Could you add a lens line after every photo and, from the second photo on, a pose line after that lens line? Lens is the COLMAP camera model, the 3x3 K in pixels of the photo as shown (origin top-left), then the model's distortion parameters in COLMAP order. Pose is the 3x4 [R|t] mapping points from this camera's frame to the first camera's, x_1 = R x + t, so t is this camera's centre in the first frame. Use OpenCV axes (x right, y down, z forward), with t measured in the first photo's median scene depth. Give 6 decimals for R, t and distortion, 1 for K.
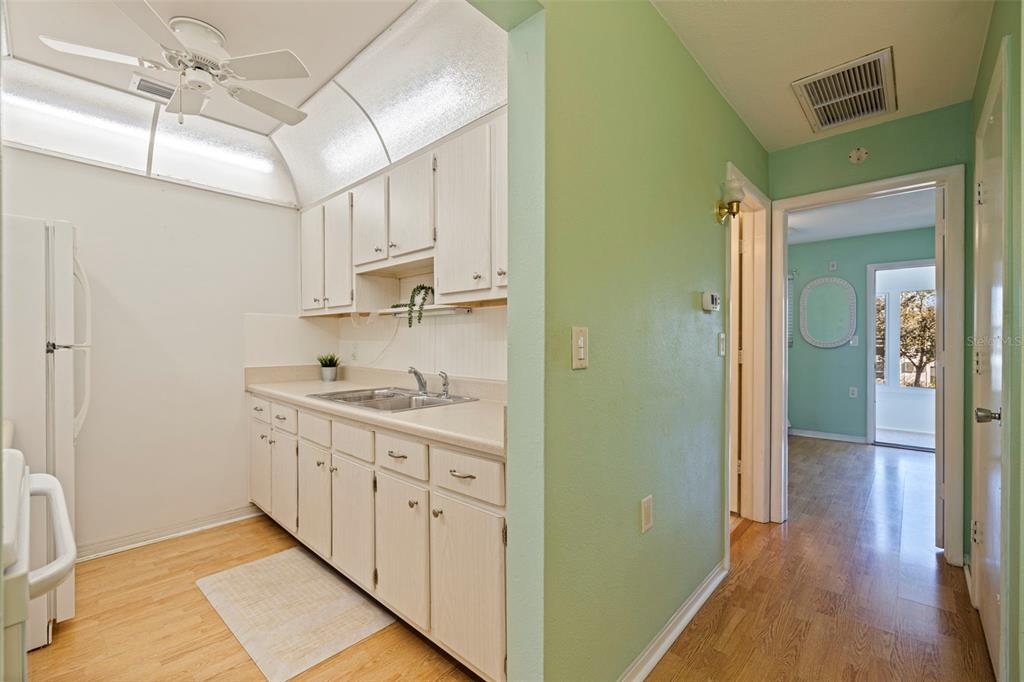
lens RADIAL K [[438.4, 0, 516.9], [0, 438.4, 346.2], [0, 0, 1]] dist [0.000984, 0.000206]
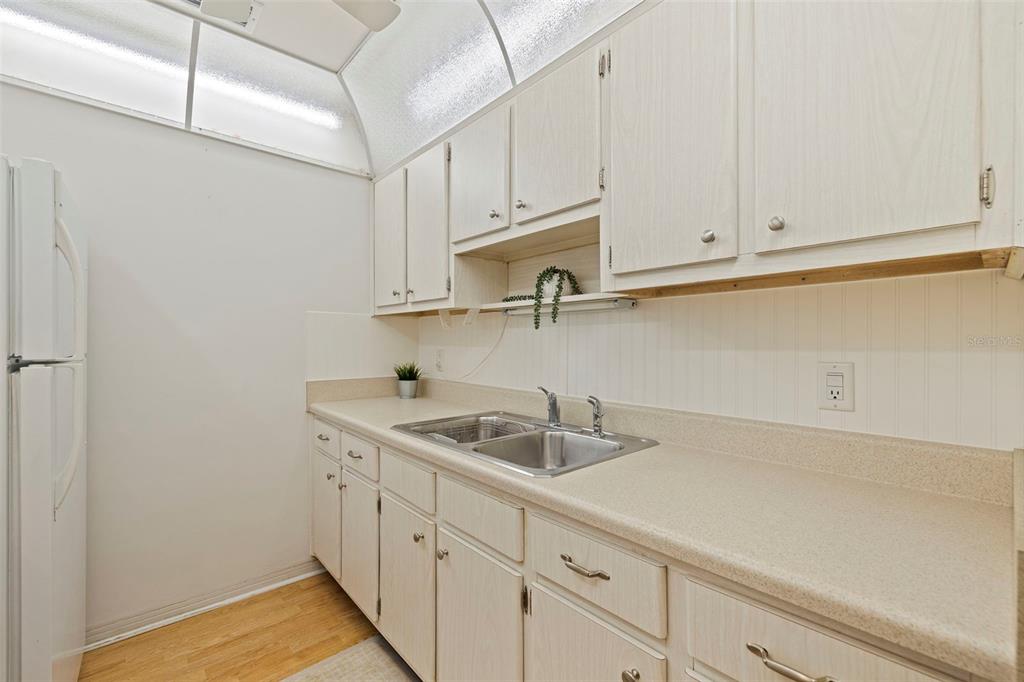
lens RADIAL K [[435.4, 0, 513.7], [0, 435.4, 343.6], [0, 0, 1]] dist [-0.000689, -0.000096]
pose [[0.995119, 0.000312, -0.098686, -0.213035], [-0.001012, 0.999975, -0.007043, -0.015336], [0.098681, 0.007108, 0.995094, 0.320618]]
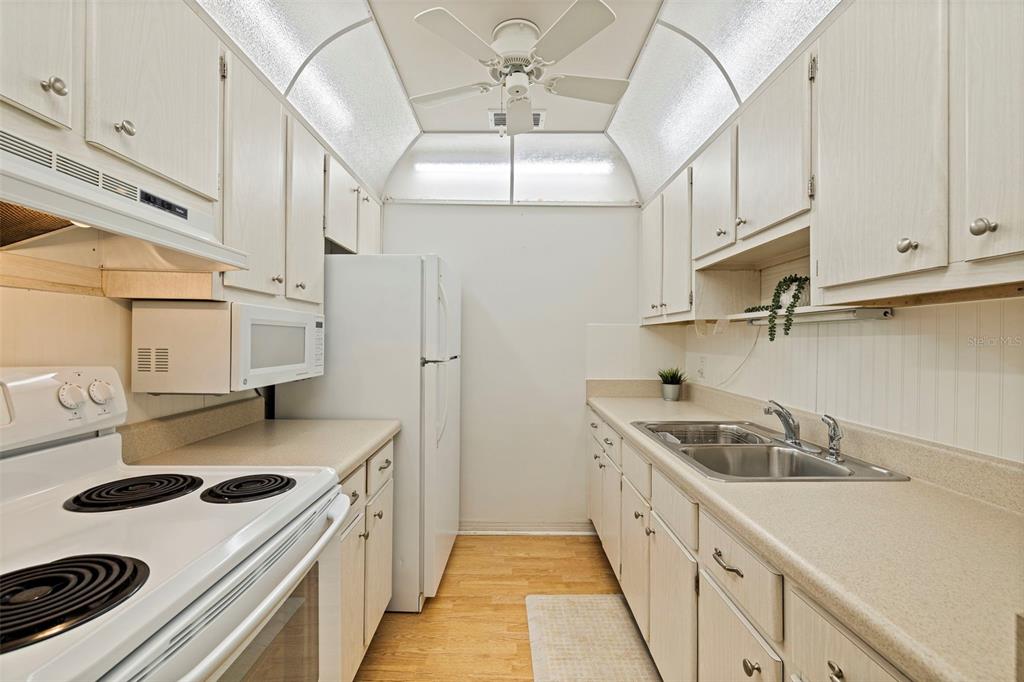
lens RADIAL K [[435.4, 0, 513.7], [0, 435.4, 343.6], [0, 0, 1]] dist [-0.000689, -0.000096]
pose [[0.681090, 0.007118, -0.732165, -0.025802], [-0.011625, 0.999932, -0.001092, -0.033727], [0.732107, 0.009255, 0.681127, 0.261542]]
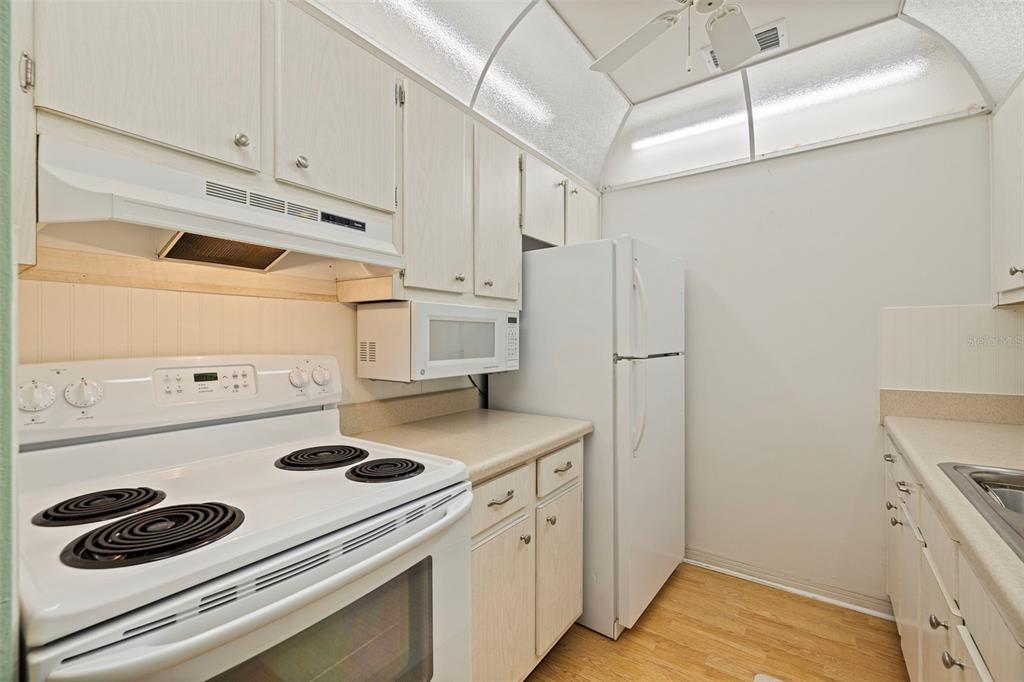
lens RADIAL K [[433.5, 0, 515.7], [0, 433.5, 338.7], [0, 0, 1]] dist [-0.000910, -0.000246]
pose [[0.122761, -0.003809, -0.992429, -0.041357], [-0.004409, 0.999981, -0.004384, -0.027006], [0.992427, 0.004914, 0.122741, 0.436429]]
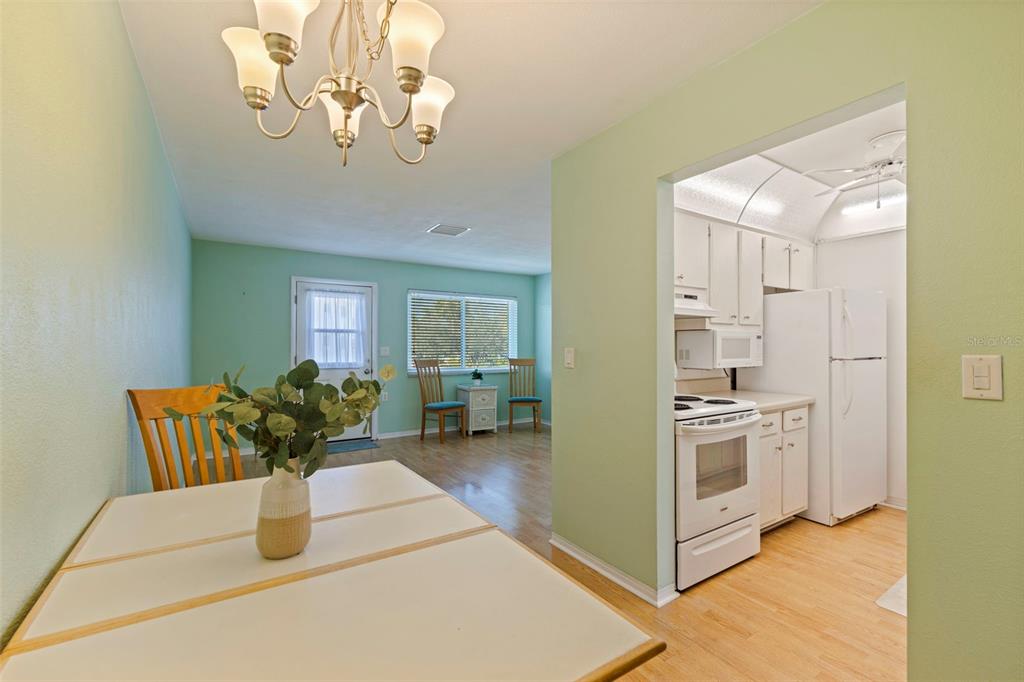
lens RADIAL K [[445.1, 0, 510.3], [0, 445.1, 346.6], [0, 0, 1]] dist [-0.000150, -0.000086]
pose [[-0.252011, -0.001975, -0.967722, 0.696625], [-0.004000, 0.999991, -0.001000, -0.029713], [0.967716, 0.003619, -0.252017, 0.135257]]
